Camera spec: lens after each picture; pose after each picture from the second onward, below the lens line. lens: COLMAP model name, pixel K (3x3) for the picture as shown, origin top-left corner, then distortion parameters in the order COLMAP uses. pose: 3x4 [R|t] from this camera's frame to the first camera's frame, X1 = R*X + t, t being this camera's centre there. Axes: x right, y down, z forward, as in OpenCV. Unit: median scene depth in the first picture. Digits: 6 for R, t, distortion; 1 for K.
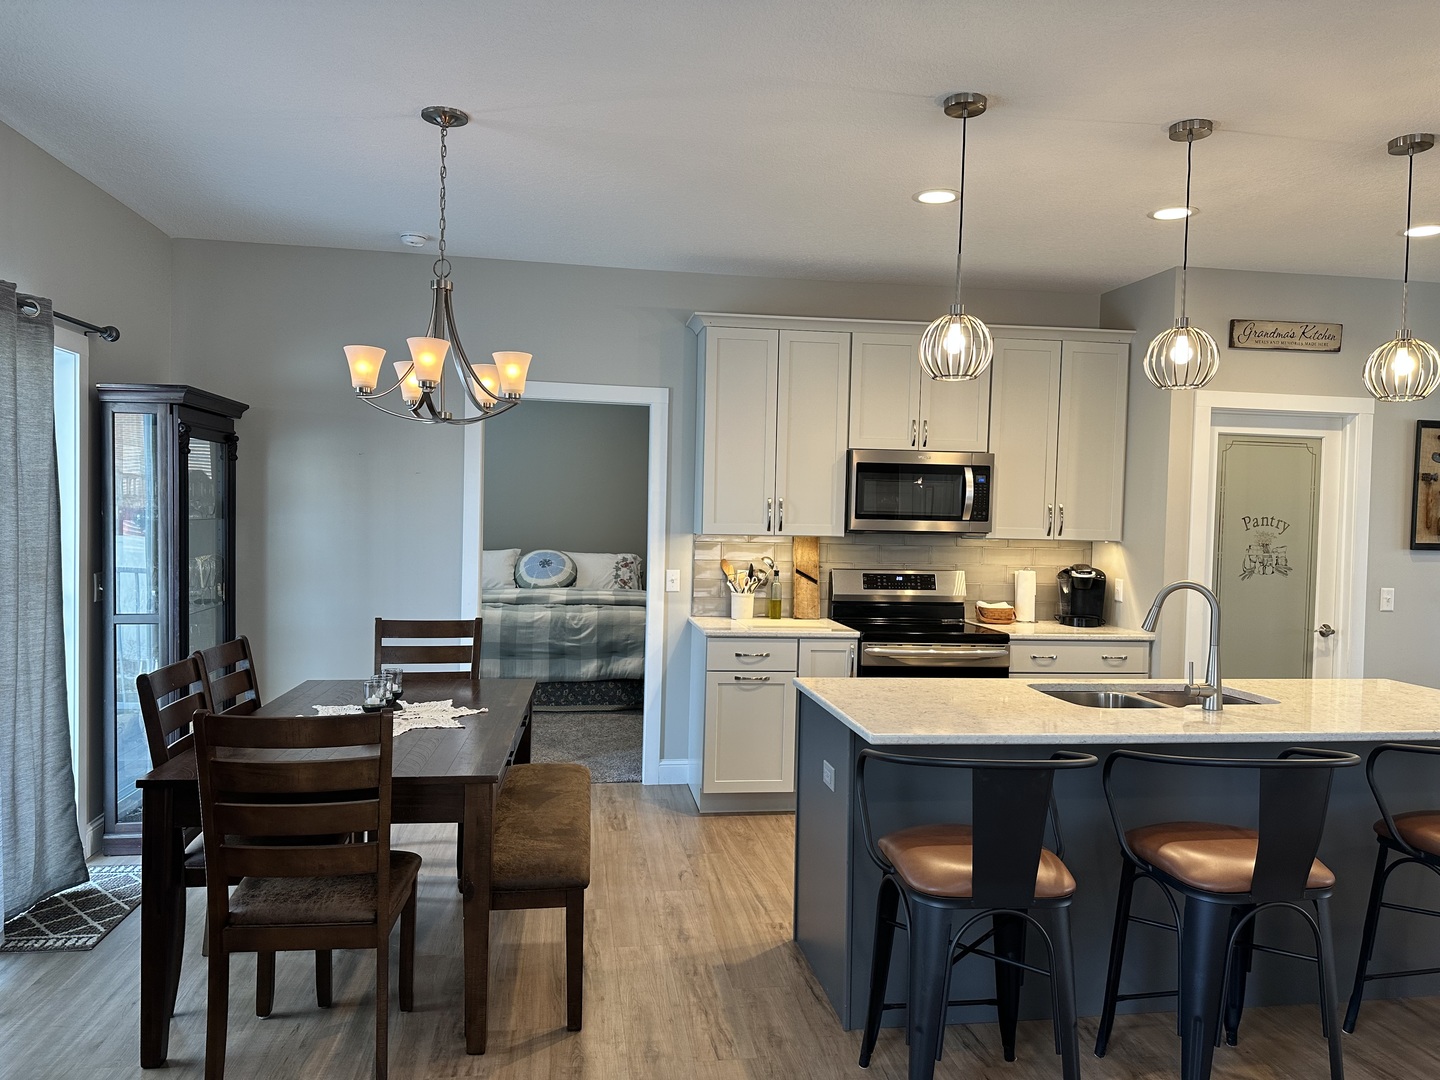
lens RADIAL K [[997.3, 0, 708.4], [0, 997.3, 540.1], [0, 0, 1]] dist [0.051736, -0.070792]
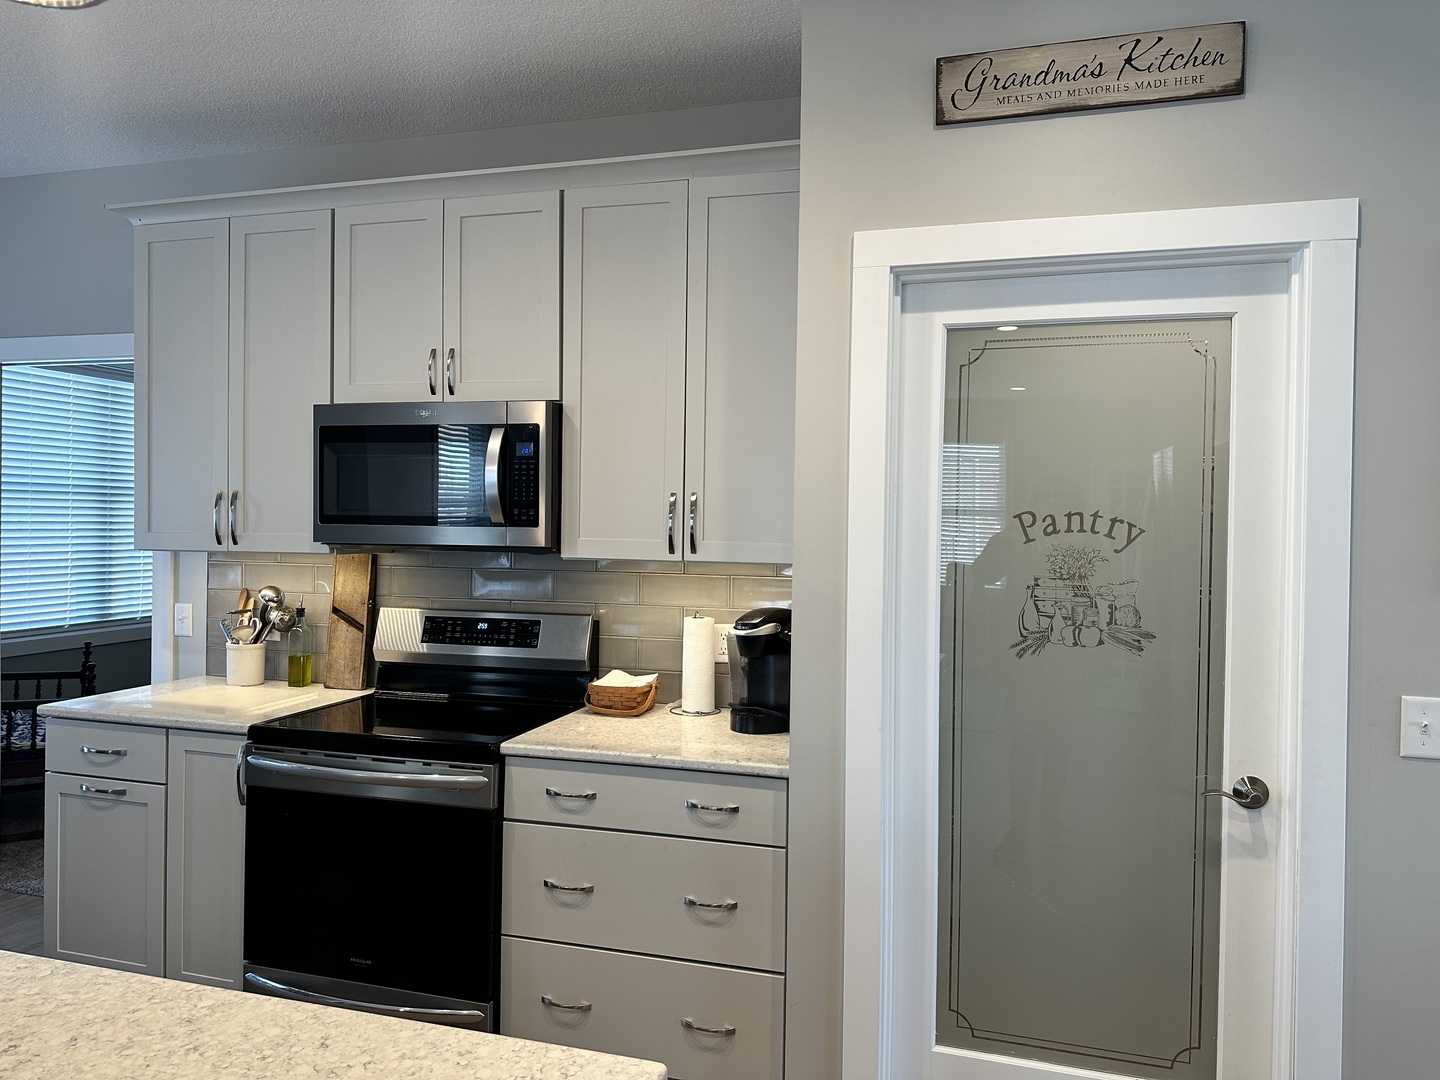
lens RADIAL K [[997.3, 0, 727.9], [0, 997.3, 526.7], [0, 0, 1]] dist [0.051736, -0.070792]
pose [[0.916653, -0.007573, -0.399613, 0.587918], [-0.003319, 0.999642, -0.026556, -0.004789], [0.399671, 0.025669, 0.916299, 0.549912]]
